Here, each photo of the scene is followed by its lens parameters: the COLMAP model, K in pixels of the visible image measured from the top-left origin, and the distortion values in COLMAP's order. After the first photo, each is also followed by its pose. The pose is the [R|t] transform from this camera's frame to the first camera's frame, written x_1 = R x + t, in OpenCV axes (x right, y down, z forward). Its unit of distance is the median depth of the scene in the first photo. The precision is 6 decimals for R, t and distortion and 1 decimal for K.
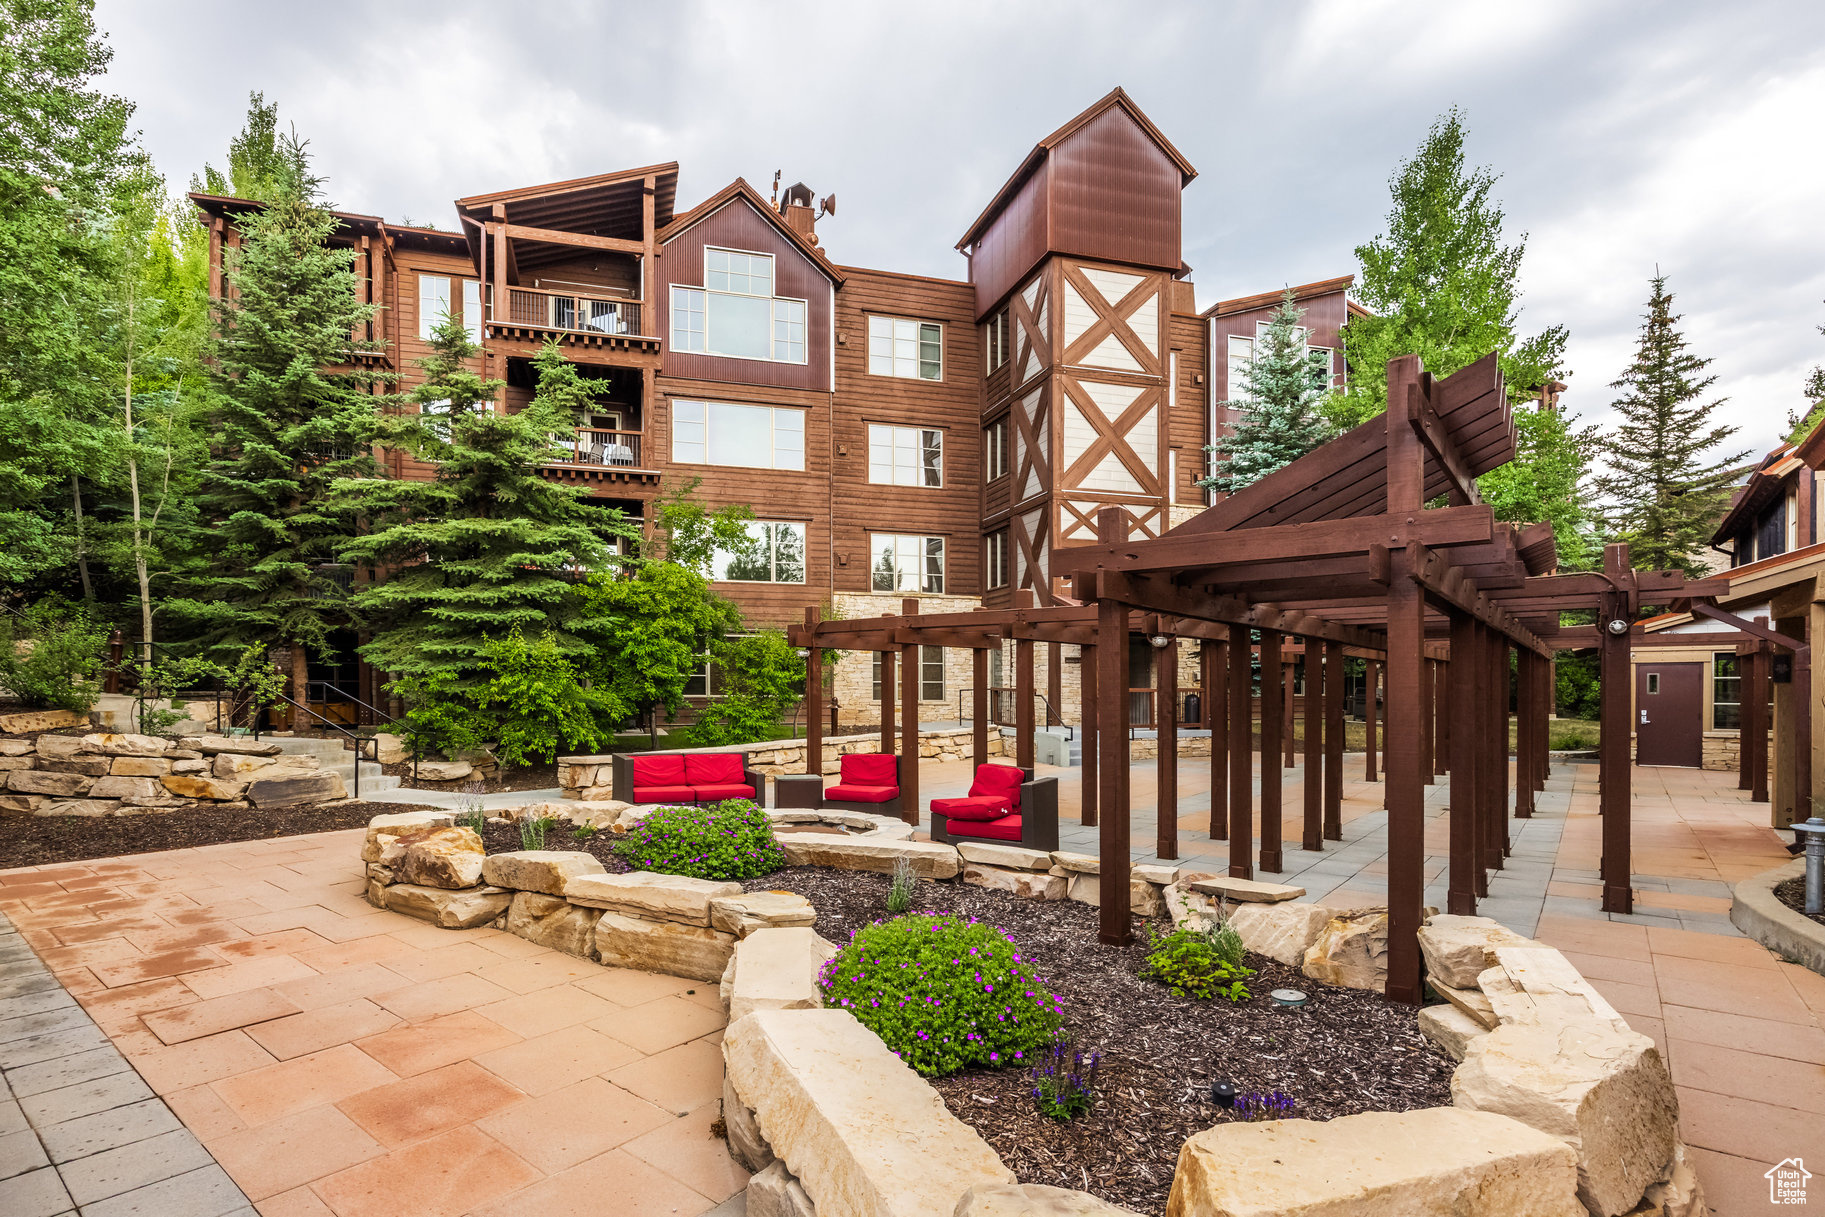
lens RADIAL K [[888.3, 0, 815.7], [0, 888.3, 703.5], [0, 0, 1]] dist [-0.004229, -0.001066]
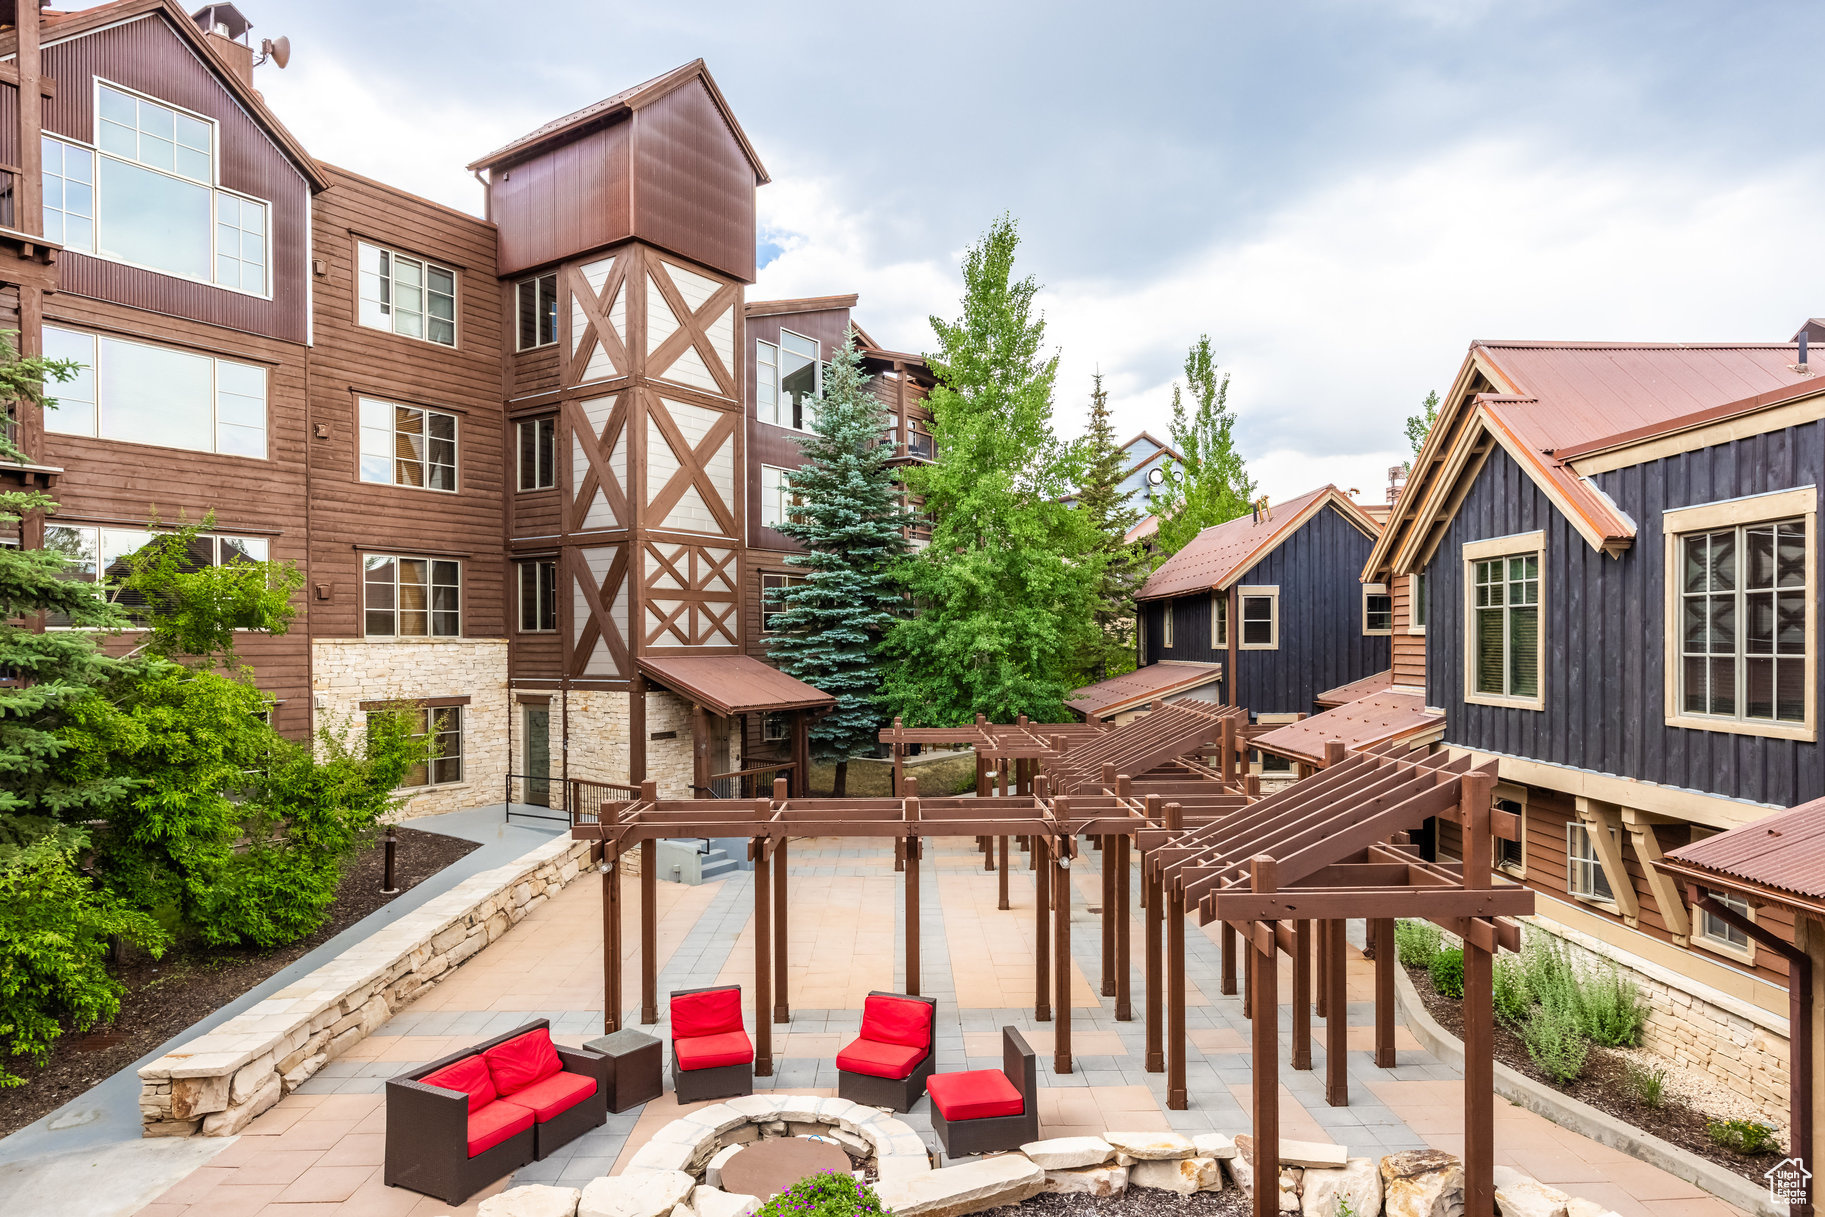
lens RADIAL K [[1134.9, 0, 907.2], [0, 1134.9, 655.3], [0, 0, 1]] dist [-0.001855, 0.000885]
pose [[0.745524, -0.008014, 0.666430, -0.238558], [0.010361, 0.999946, 0.000433, -0.120790], [-0.666398, 0.006582, 0.745567, 0.059676]]
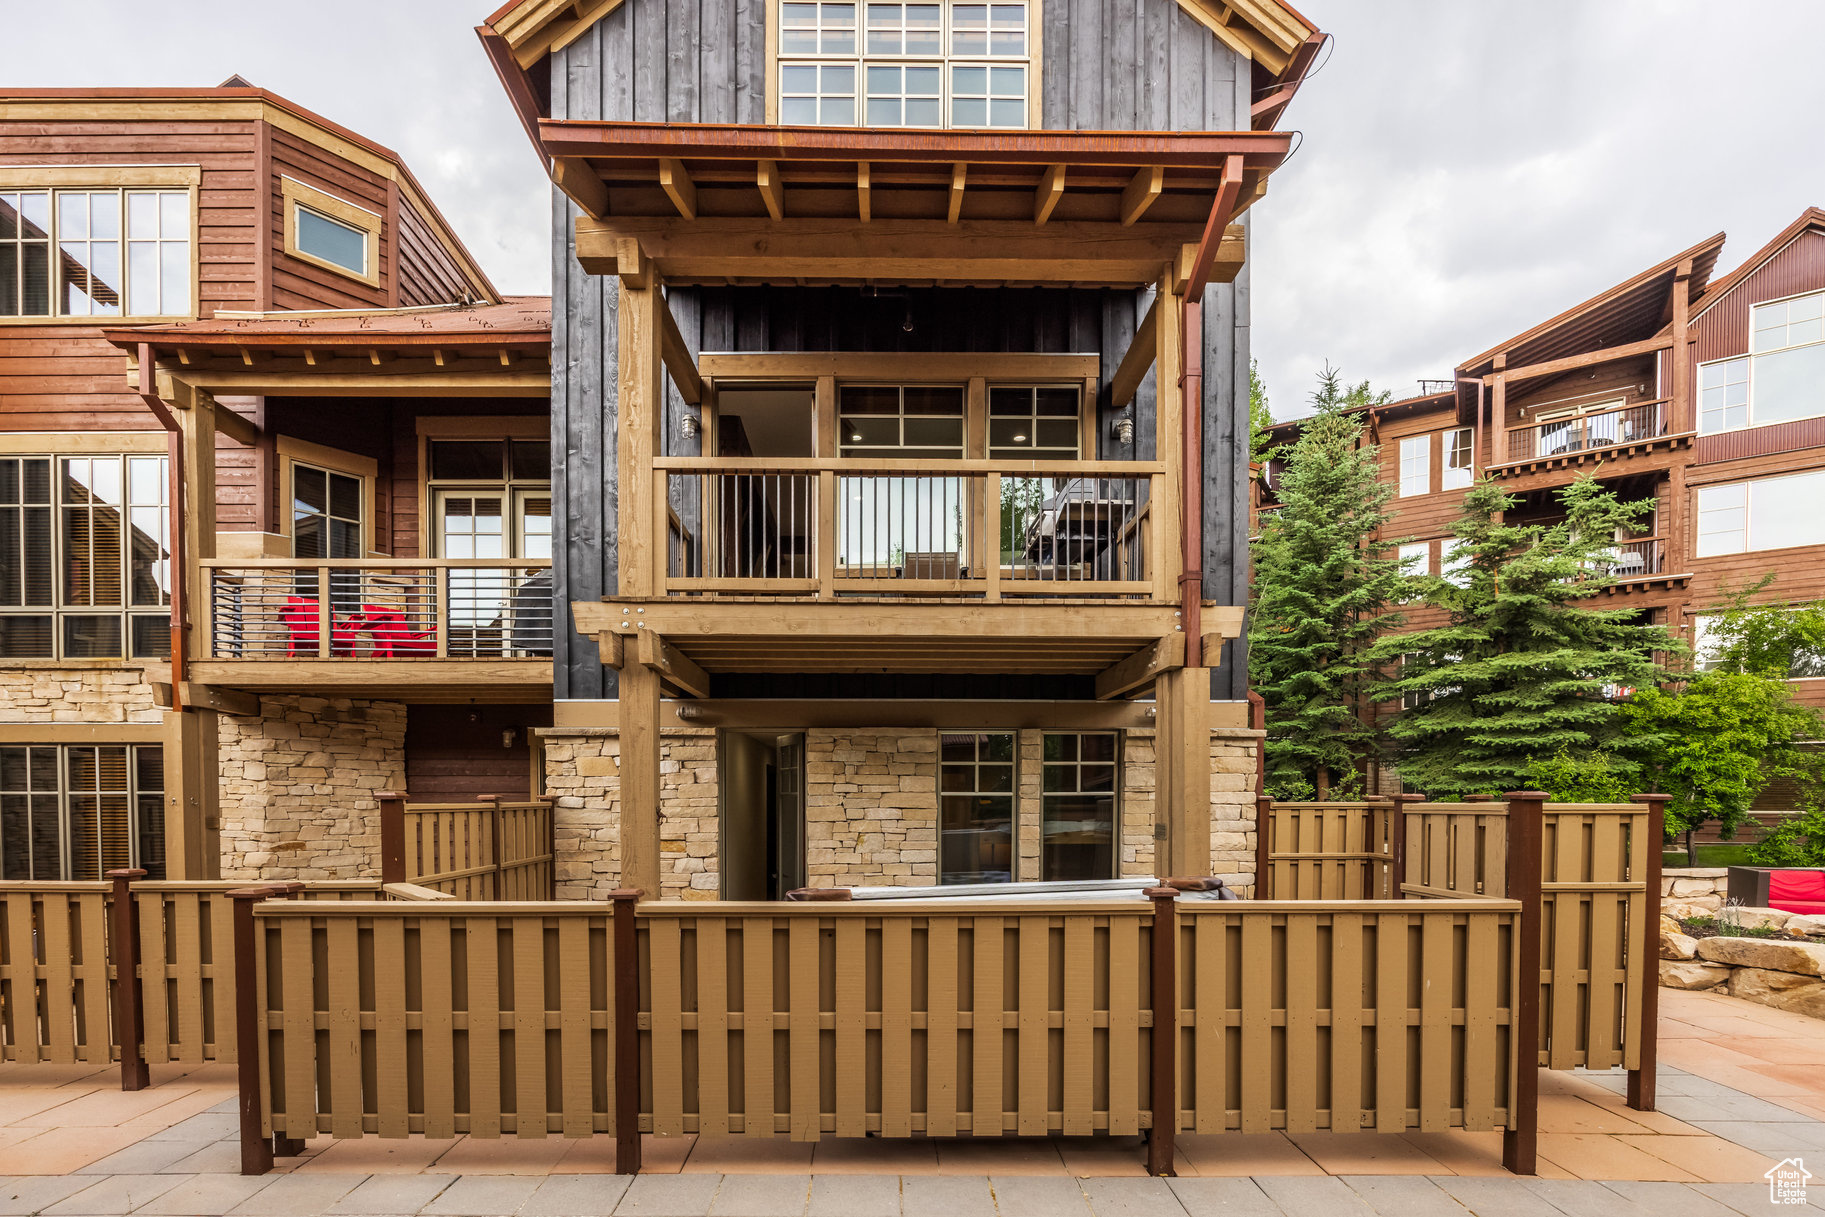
lens RADIAL K [[833.1, 0, 906.1], [0, 833.1, 825.1], [0, 0, 1]] dist [-0.002789, -0.000891]
pose [[0.676847, 0.020591, -0.735836, -0.079303], [-0.011803, 0.999784, 0.017121, 0.000788], [0.736029, -0.002903, 0.676944, -0.194144]]
